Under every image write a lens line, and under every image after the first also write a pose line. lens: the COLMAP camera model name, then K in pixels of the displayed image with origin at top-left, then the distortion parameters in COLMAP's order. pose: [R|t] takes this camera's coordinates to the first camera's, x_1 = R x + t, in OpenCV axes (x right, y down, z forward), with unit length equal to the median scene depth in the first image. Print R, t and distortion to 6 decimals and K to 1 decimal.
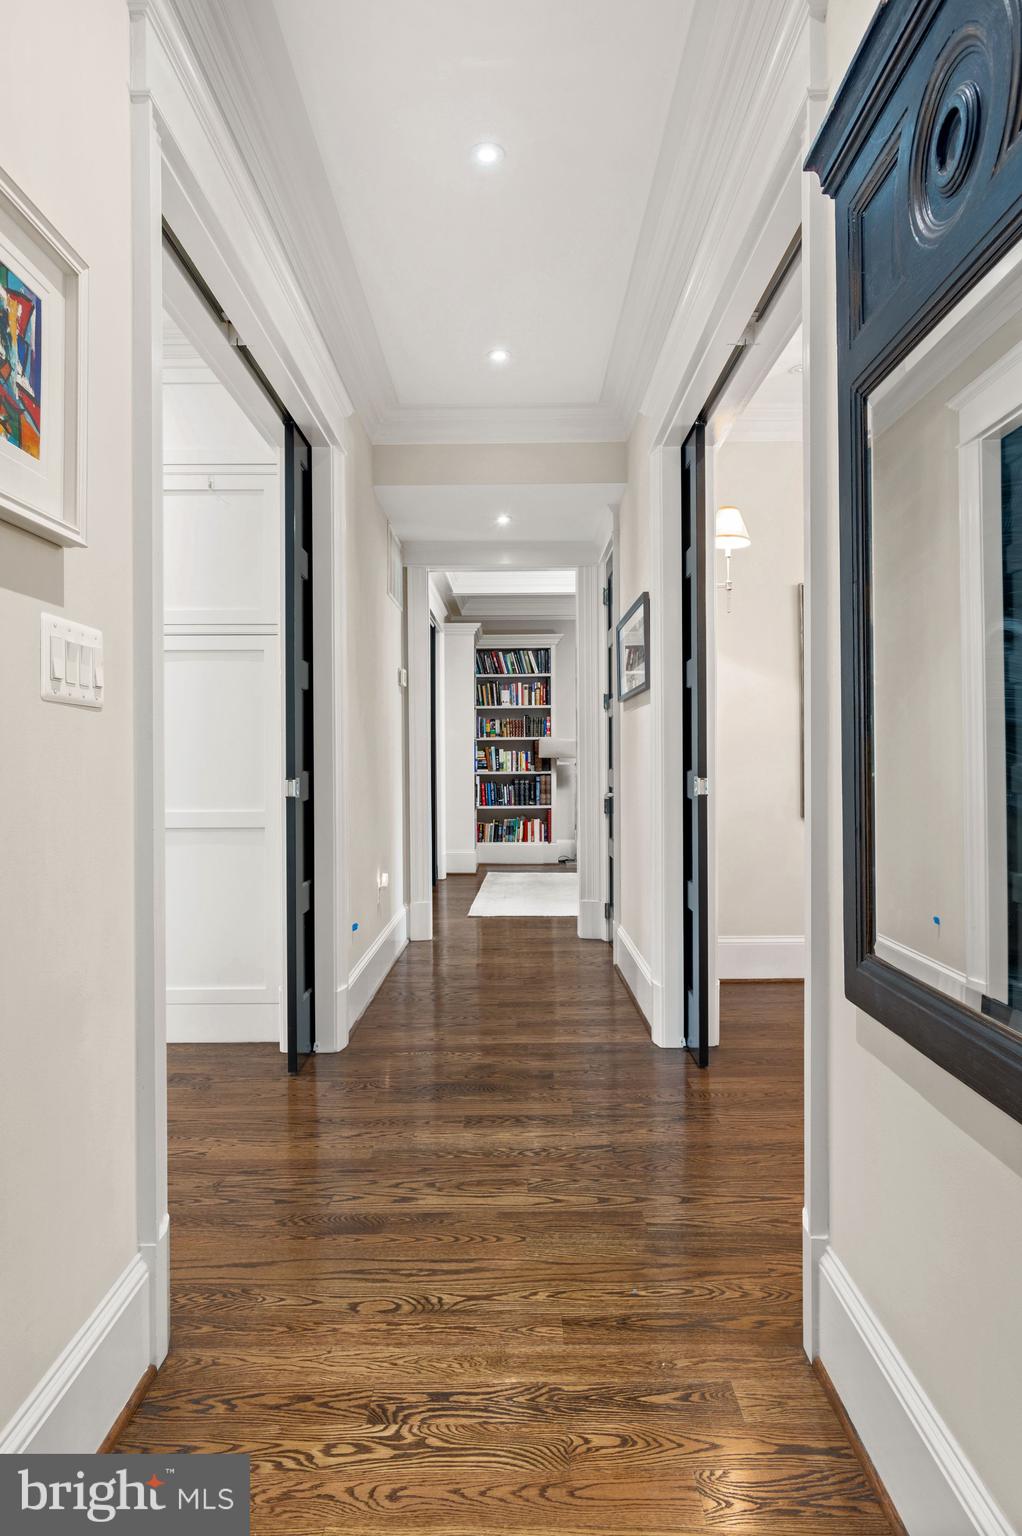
lens RADIAL K [[965.1, 0, 509.3], [0, 965.1, 763.6], [0, 0, 1]] dist [0.000051, 0.000000]
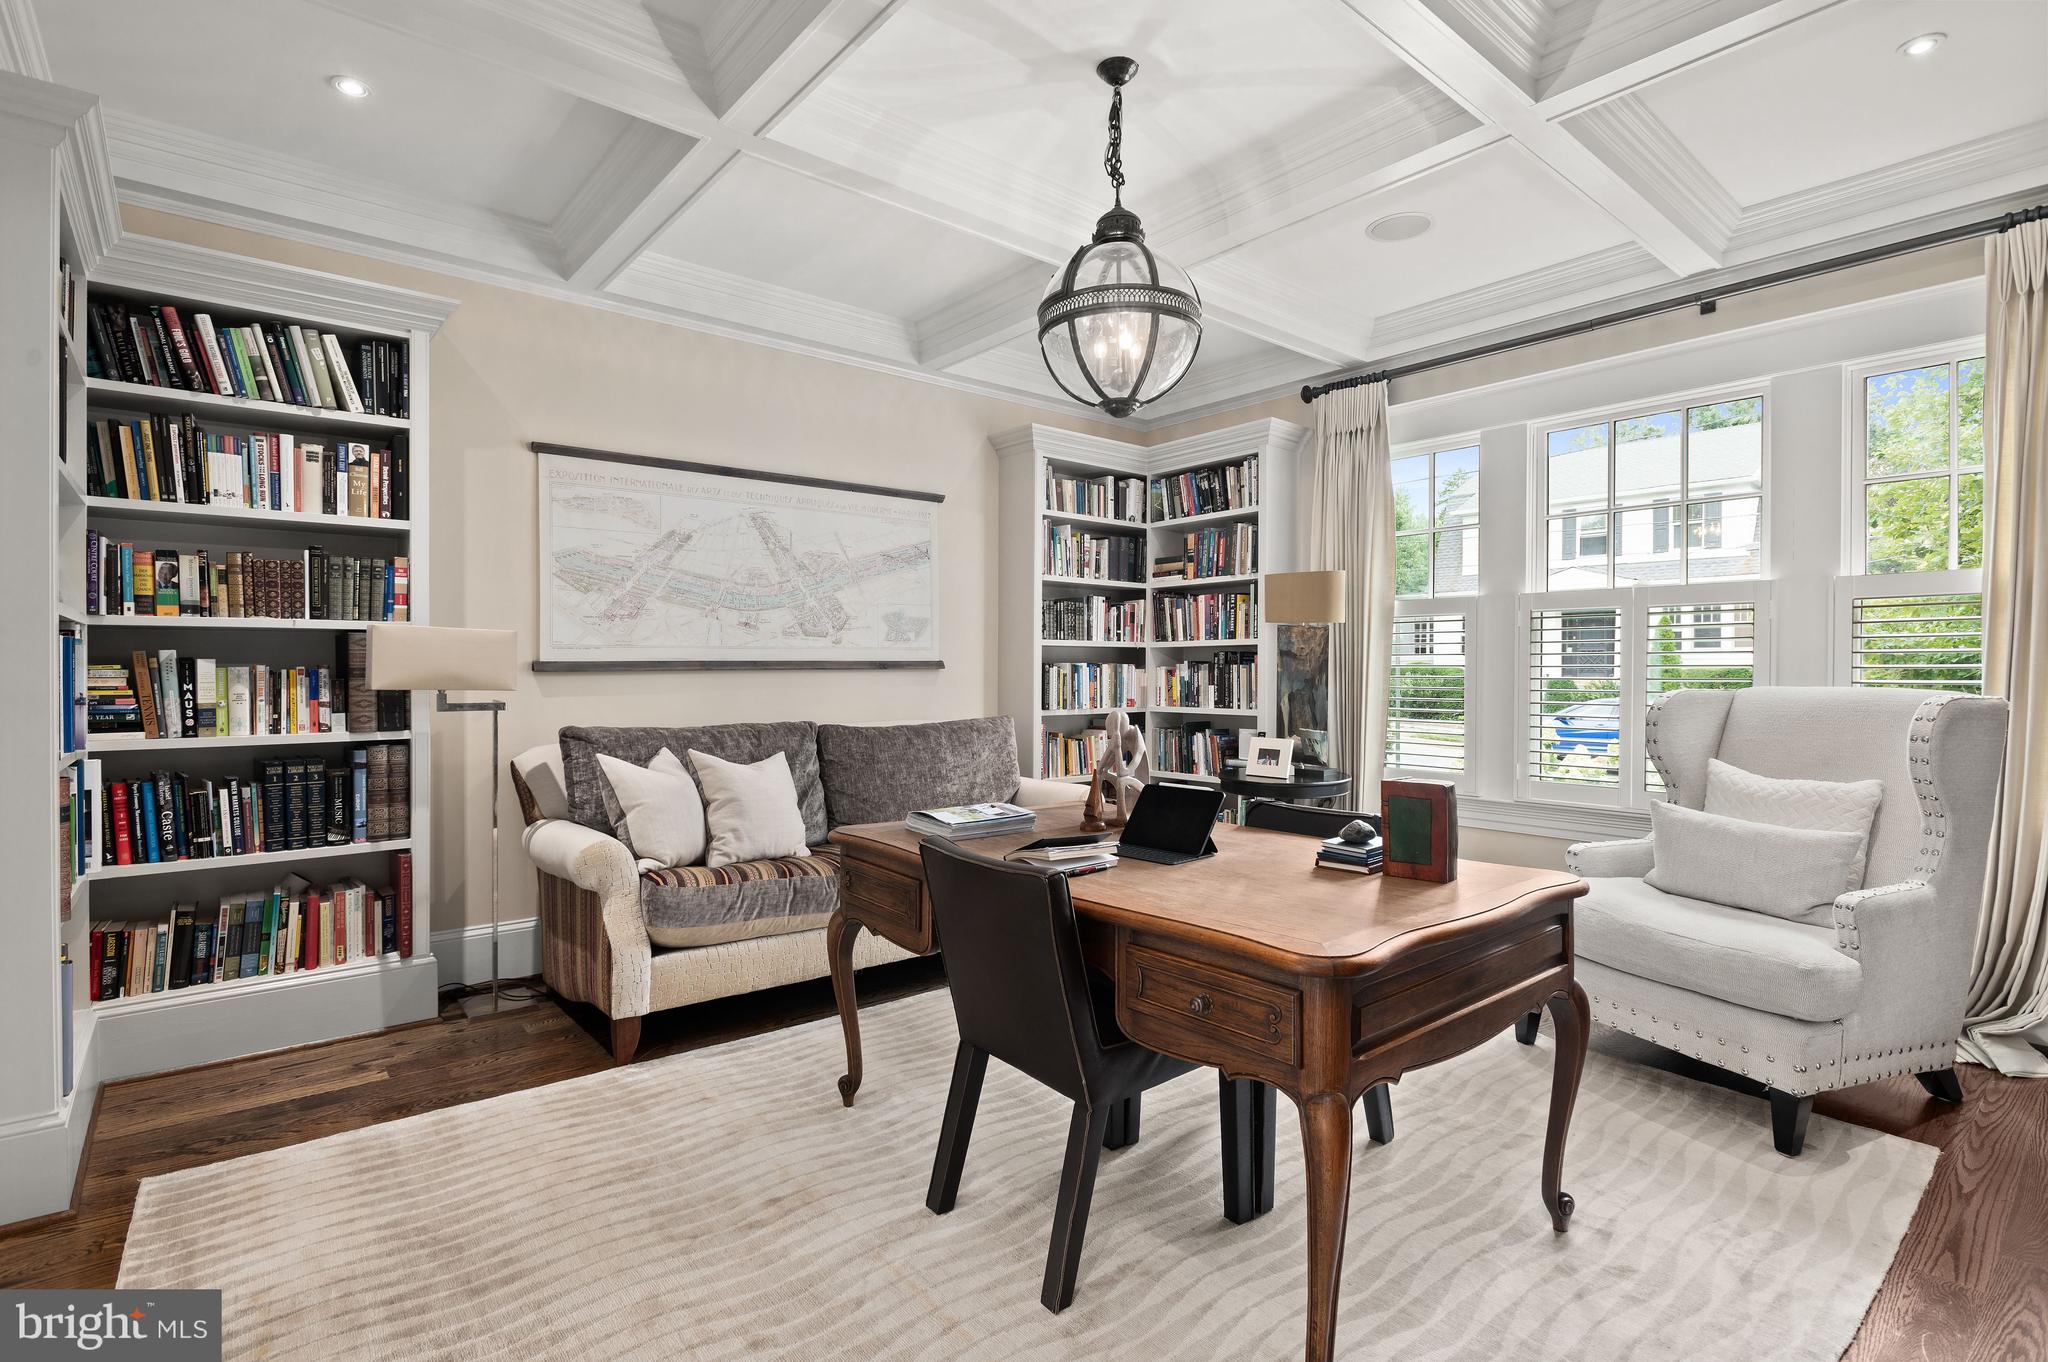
lens RADIAL K [[979.7, 0, 1032.2], [0, 979.7, 683.0], [0, 0, 1]] dist [-0.012665, -0.000017]
pose [[0.773372, 0.000092, 0.633952, -0.001339], [-0.005037, 0.999969, 0.005999, -0.010776], [-0.633932, -0.007833, 0.773349, 0.624875]]
